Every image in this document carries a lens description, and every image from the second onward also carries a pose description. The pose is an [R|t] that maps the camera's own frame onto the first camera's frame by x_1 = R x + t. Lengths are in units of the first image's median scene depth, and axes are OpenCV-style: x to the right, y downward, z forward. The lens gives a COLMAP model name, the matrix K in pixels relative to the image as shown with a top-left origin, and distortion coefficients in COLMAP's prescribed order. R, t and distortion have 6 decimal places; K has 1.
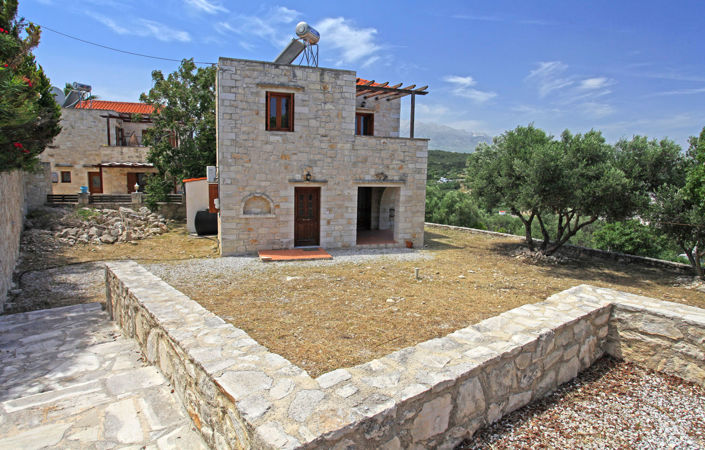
lens RADIAL K [[404.4, 0, 351.5], [0, 404.4, 214.0], [0, 0, 1]] dist [-0.034206, 0.000209]
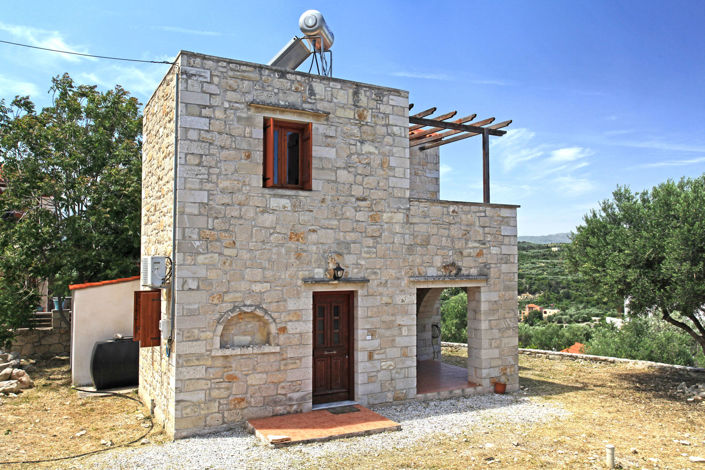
lens RADIAL K [[555.5, 0, 352.2], [0, 555.5, 239.0], [0, 0, 1]] dist [-0.003293, 0.005004]
pose [[0.988187, -0.015852, 0.152431, -0.200639], [0.040197, 0.986622, -0.157989, -0.017569], [-0.147888, 0.162250, 0.975605, 0.261185]]
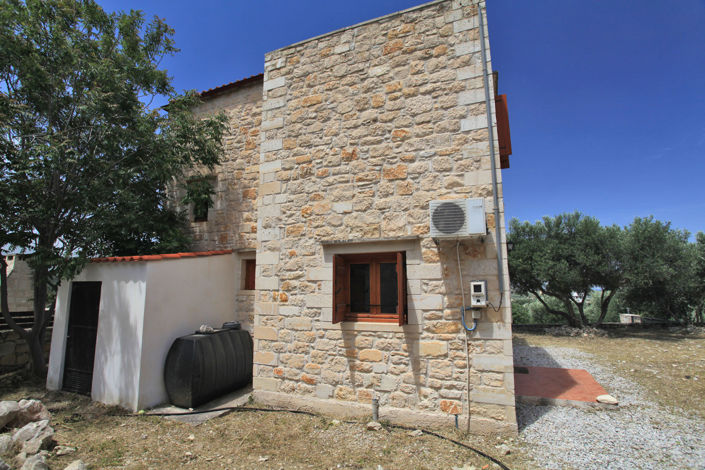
lens RADIAL K [[349.1, 0, 351.3], [0, 349.1, 232.5], [0, 0, 1]] dist [-0.052975, 0.017505]
pose [[0.680316, 0.091669, 0.727163, -0.648676], [0.104883, 0.969759, -0.220377, -0.021463], [-0.725375, 0.226193, 0.650129, 0.828125]]
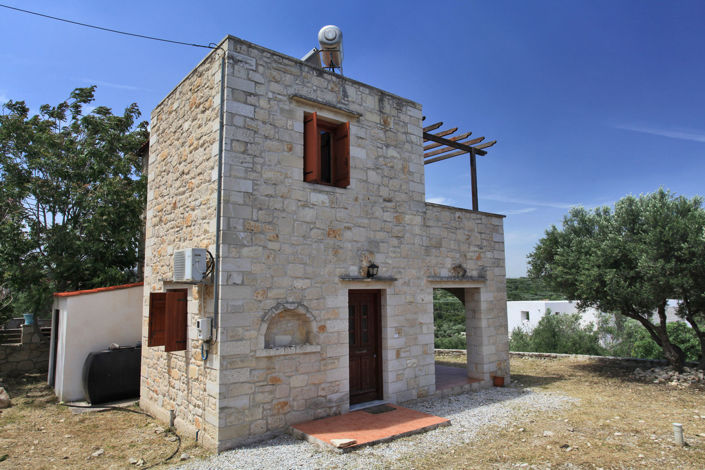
lens RADIAL K [[462.8, 0, 354.9], [0, 462.8, 236.6], [0, 0, 1]] dist [-0.041999, 0.033152]
pose [[0.941707, 0.005361, 0.336392, -0.337504], [0.073153, 0.972688, -0.220289, -0.000173], [-0.328385, 0.232056, 0.915595, 0.425475]]
